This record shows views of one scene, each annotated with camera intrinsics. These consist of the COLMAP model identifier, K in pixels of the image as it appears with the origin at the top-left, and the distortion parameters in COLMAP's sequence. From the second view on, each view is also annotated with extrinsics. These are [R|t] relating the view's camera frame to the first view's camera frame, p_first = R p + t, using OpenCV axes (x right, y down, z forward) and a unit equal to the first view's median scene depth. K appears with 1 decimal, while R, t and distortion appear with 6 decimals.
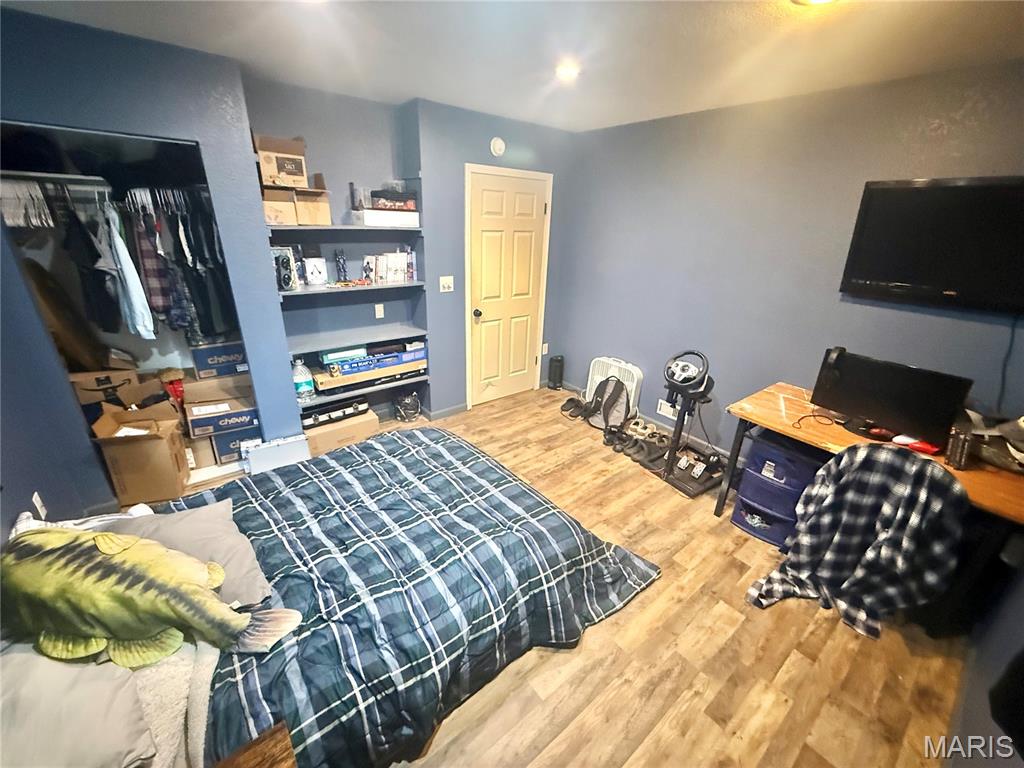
lens RADIAL K [[408.2, 0, 509.2], [0, 408.2, 384.7], [0, 0, 1]] dist [-0.001145, 0.000119]
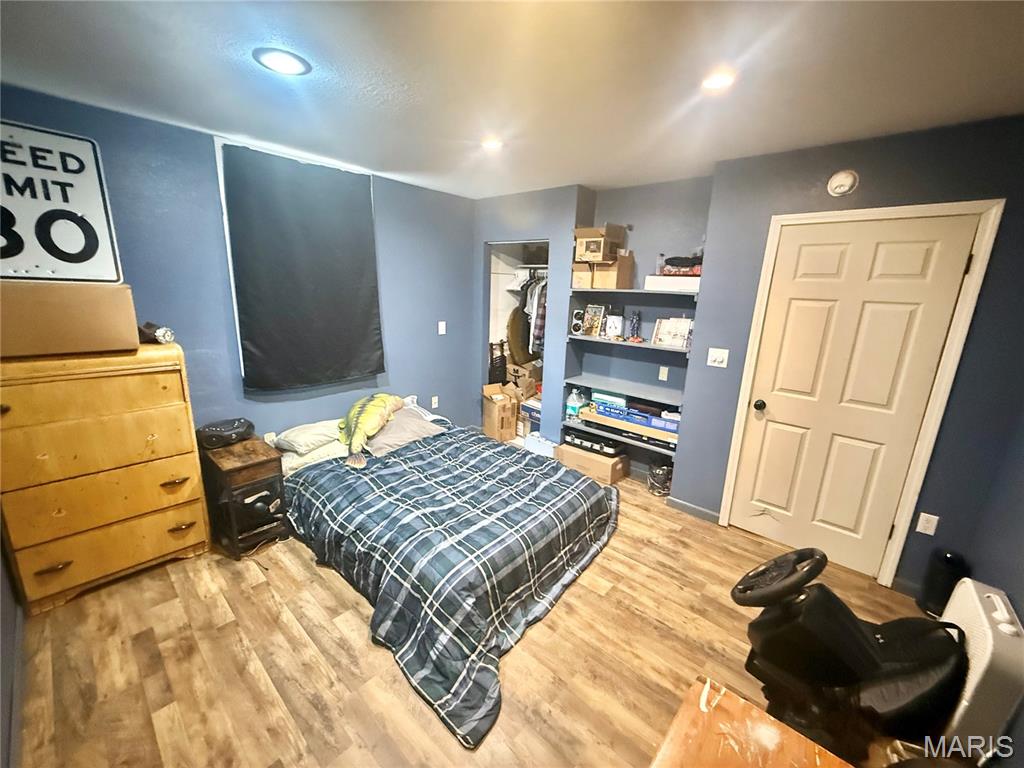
lens RADIAL K [[408.2, 0, 509.2], [0, 408.2, 384.7], [0, 0, 1]] dist [-0.001145, 0.000119]
pose [[0.169970, 0.204876, -0.963917, 0.669621], [-0.399725, 0.908400, 0.122592, -0.144928], [0.900739, 0.364465, 0.236295, 0.495619]]
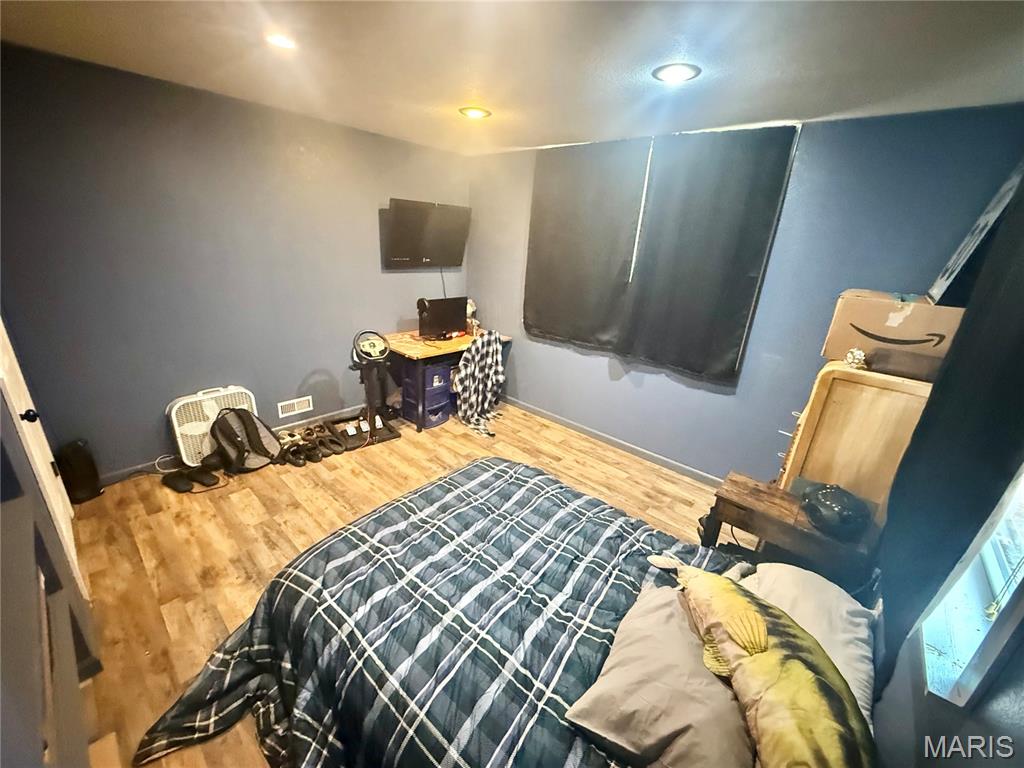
lens RADIAL K [[408.2, 0, 509.2], [0, 408.2, 384.7], [0, 0, 1]] dist [-0.001145, 0.000119]
pose [[-0.168252, -0.380612, 0.909300, -0.681362], [0.305738, 0.856809, 0.415213, -0.277783], [-0.937131, 0.347868, -0.027792, 0.610471]]
